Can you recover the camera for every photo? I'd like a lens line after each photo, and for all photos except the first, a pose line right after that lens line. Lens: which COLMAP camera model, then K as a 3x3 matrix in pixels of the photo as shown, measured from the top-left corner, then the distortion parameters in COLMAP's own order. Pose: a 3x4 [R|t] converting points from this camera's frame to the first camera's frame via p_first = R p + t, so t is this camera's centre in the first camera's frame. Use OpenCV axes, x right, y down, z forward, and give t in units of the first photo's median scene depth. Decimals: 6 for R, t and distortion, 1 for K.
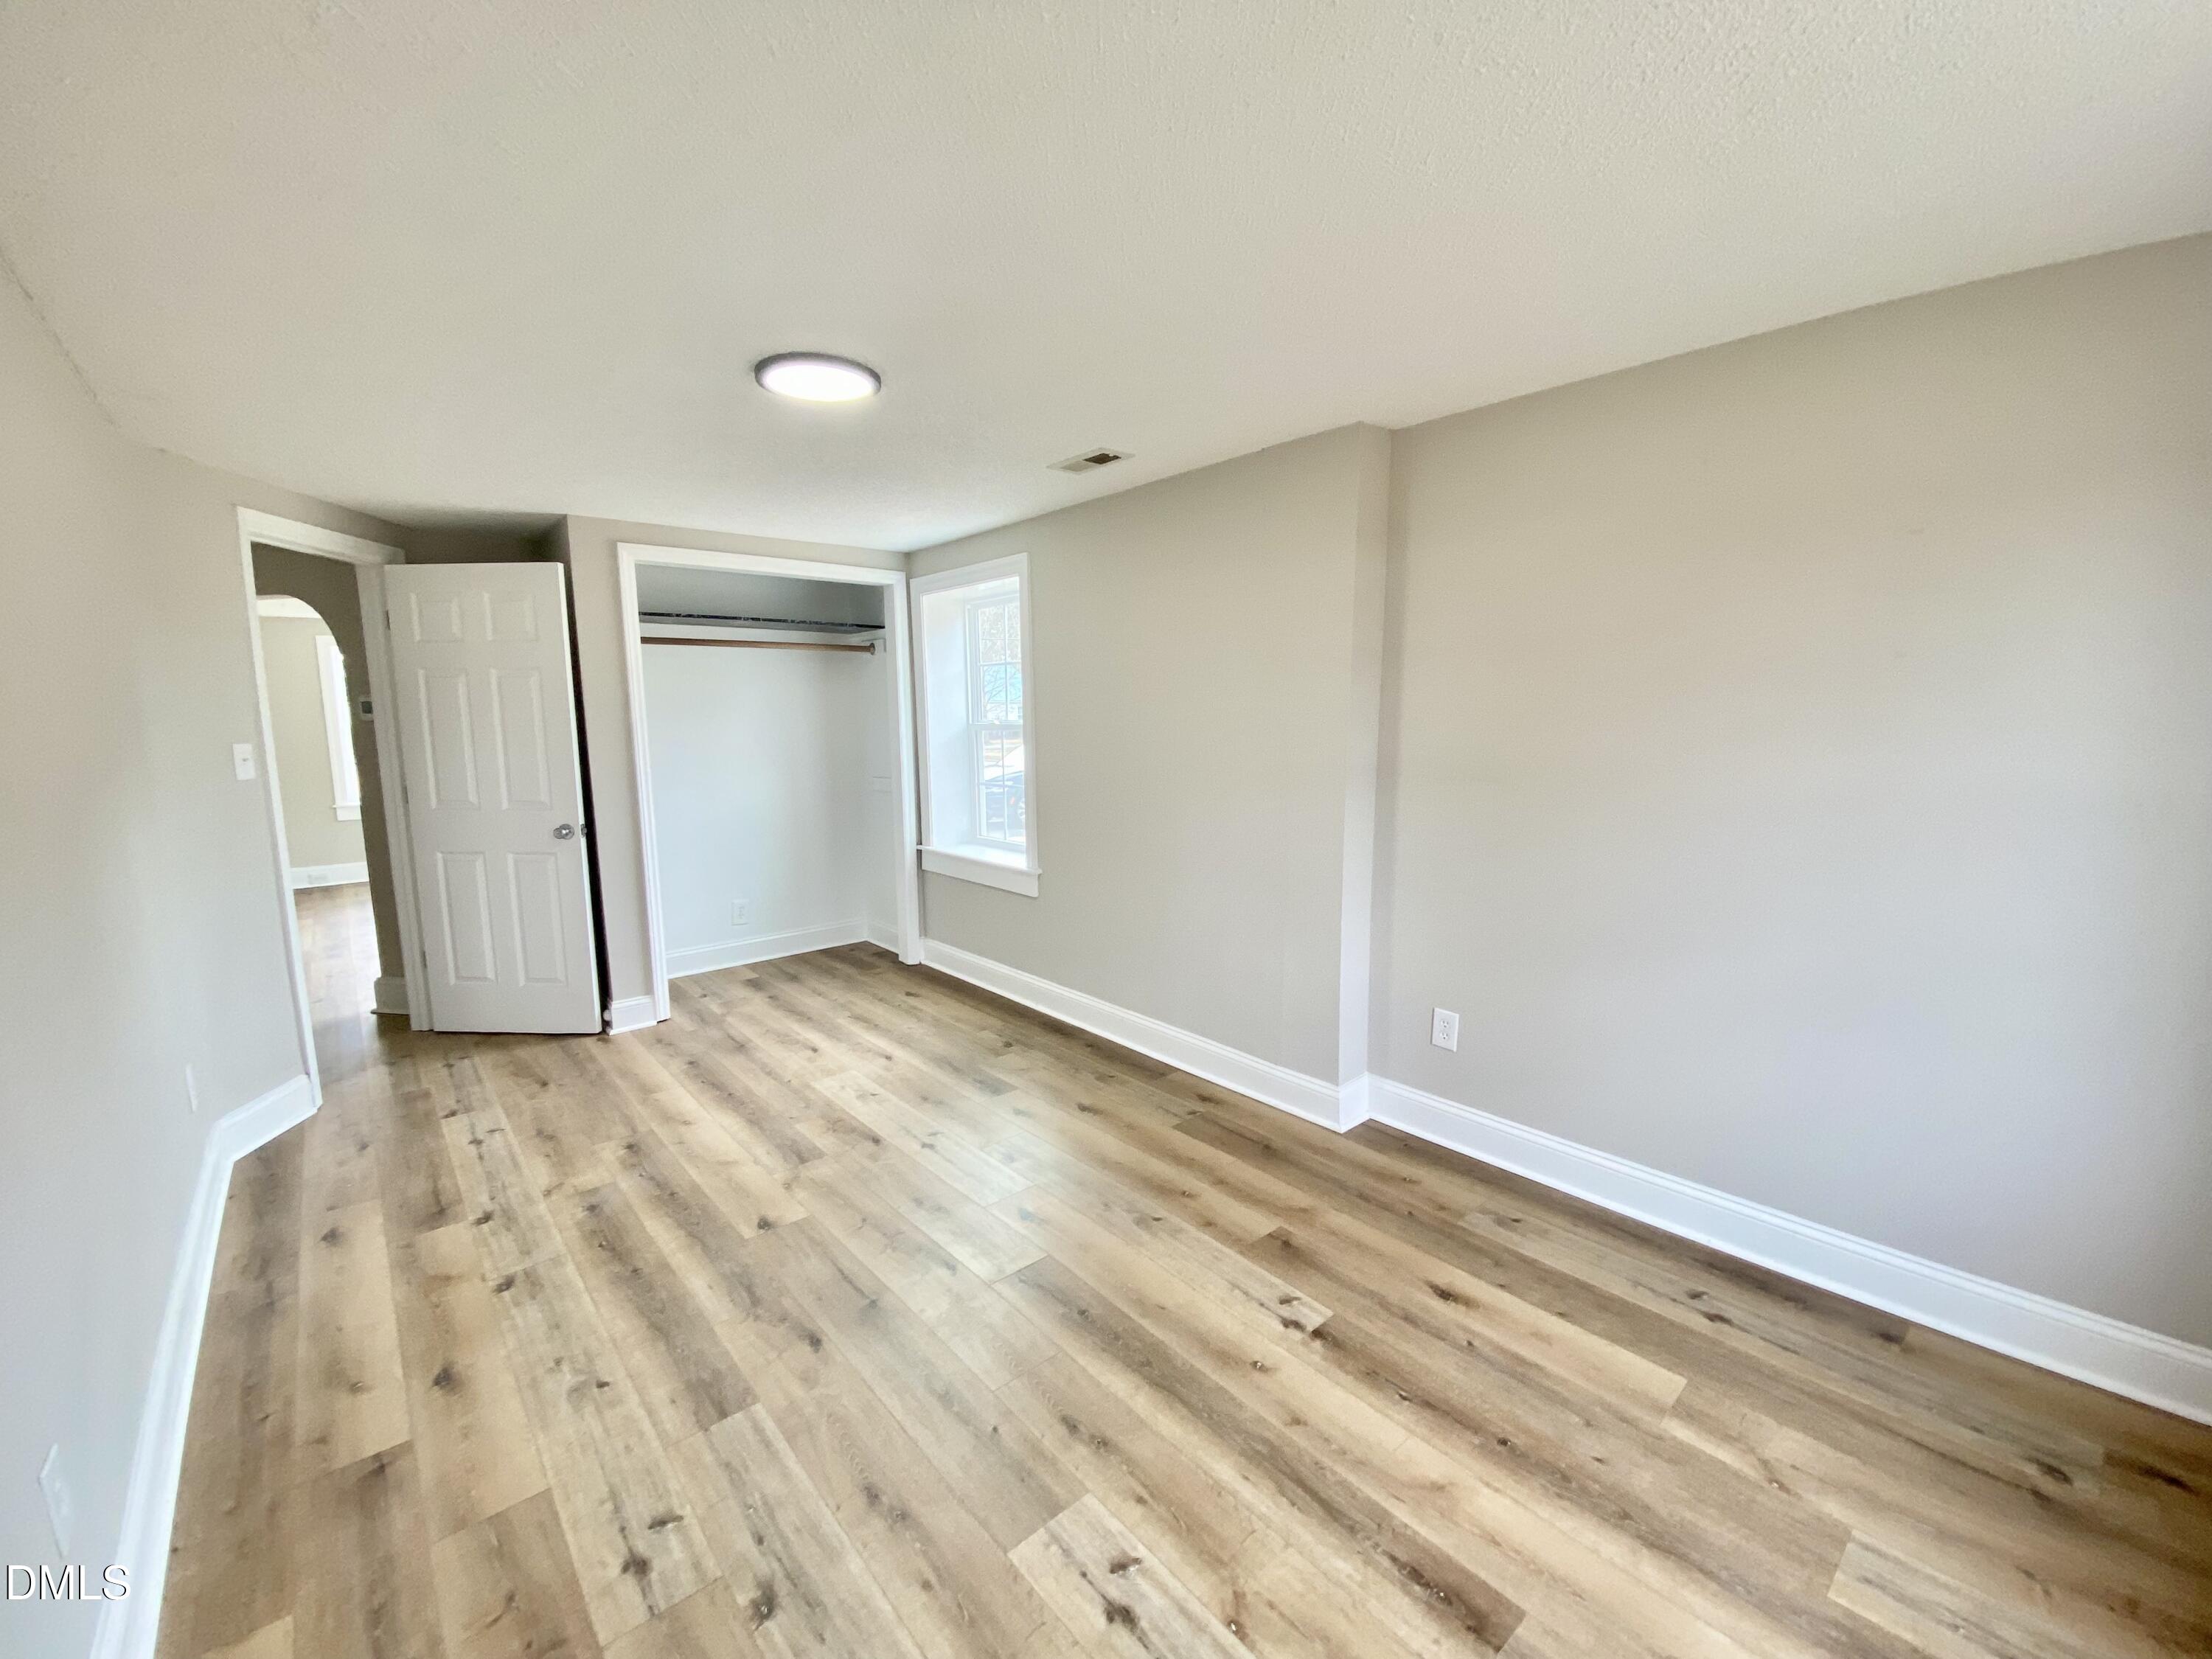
lens RADIAL K [[887.2, 0, 1106.0], [0, 887.2, 829.5], [0, 0, 1]] dist [-0.021945, -0.000082]
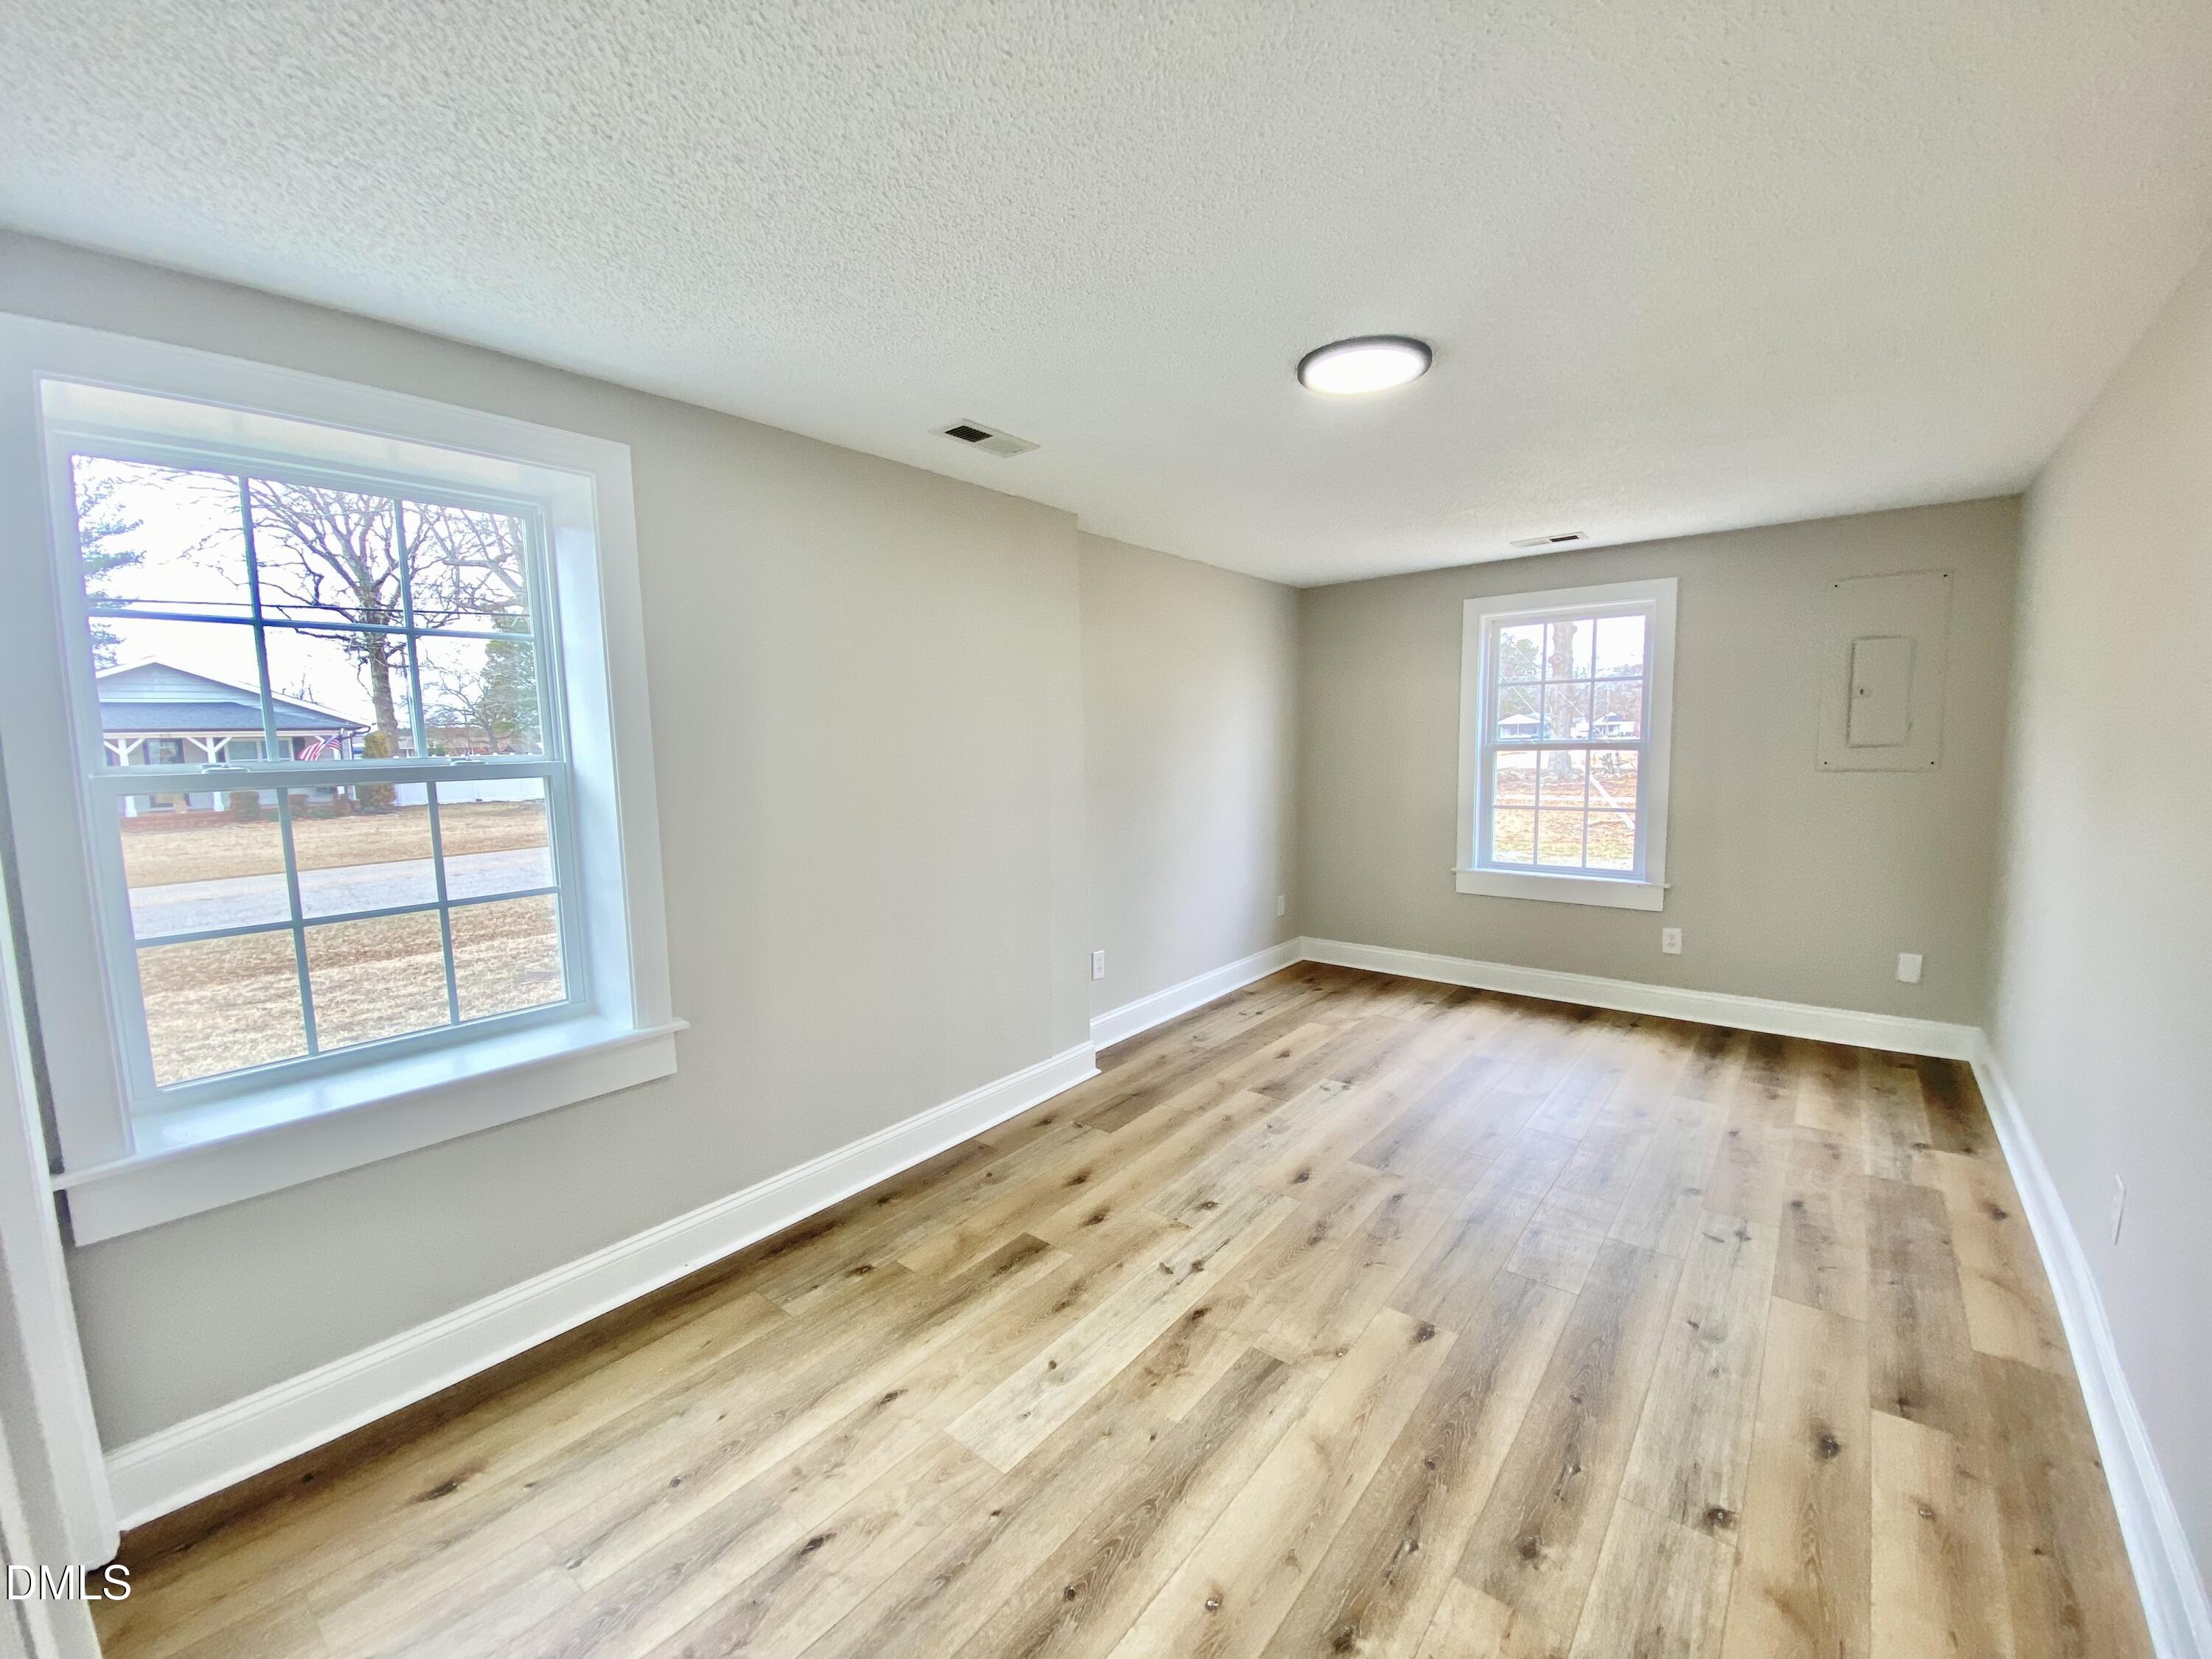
lens RADIAL K [[951.6, 0, 1106.0], [0, 951.6, 829.5], [0, 0, 1]] dist [0.024057, -0.021664]
pose [[-0.189358, -0.090692, 0.977711, -1.212564], [0.157664, 0.979997, 0.121440, -0.177795], [-0.969167, 0.177146, -0.171271, 1.413047]]
